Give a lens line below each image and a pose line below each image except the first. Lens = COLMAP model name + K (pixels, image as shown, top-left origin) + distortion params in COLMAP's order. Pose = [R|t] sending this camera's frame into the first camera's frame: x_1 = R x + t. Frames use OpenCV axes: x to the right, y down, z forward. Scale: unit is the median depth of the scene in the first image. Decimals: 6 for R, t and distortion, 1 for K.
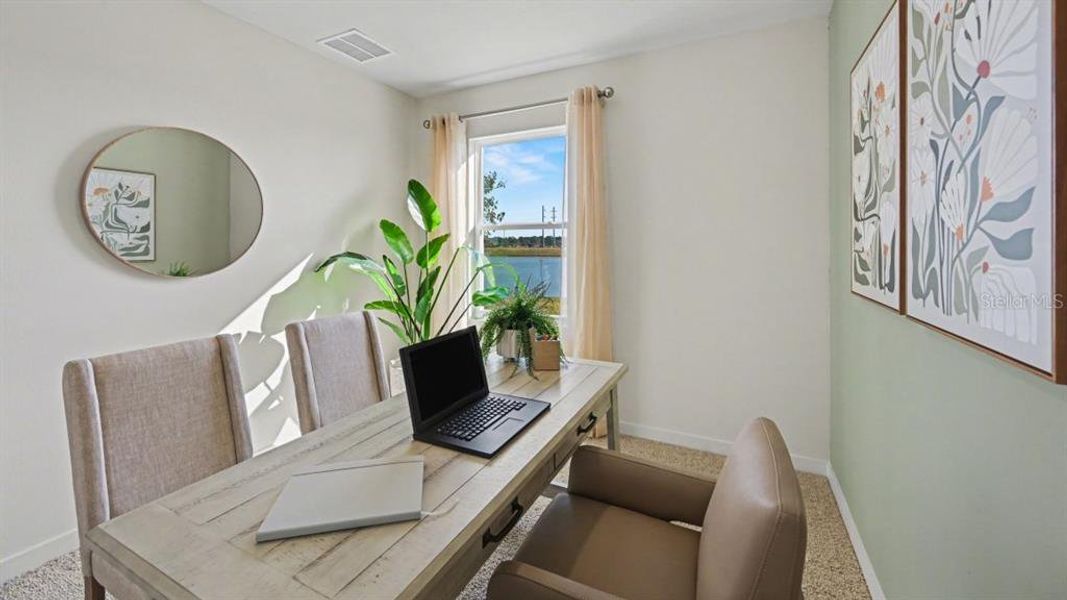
lens RADIAL K [[422.5, 0, 530.5], [0, 422.5, 249.6], [0, 0, 1]] dist [-0.002117, 0.000053]
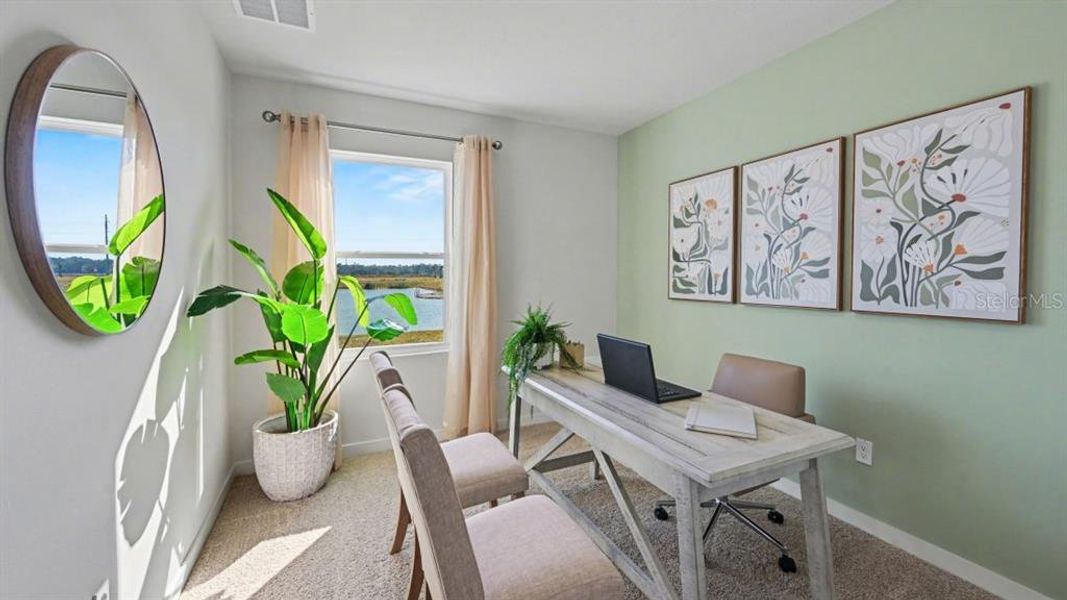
lens RADIAL K [[422.5, 0, 537.8], [0, 422.5, 299.0], [0, 0, 1]] dist [-0.002117, 0.000053]
pose [[0.607477, -0.049640, 0.792785, -1.321845], [0.010409, 0.998457, 0.054542, -0.007838], [-0.794269, -0.024881, 0.607056, 0.336445]]
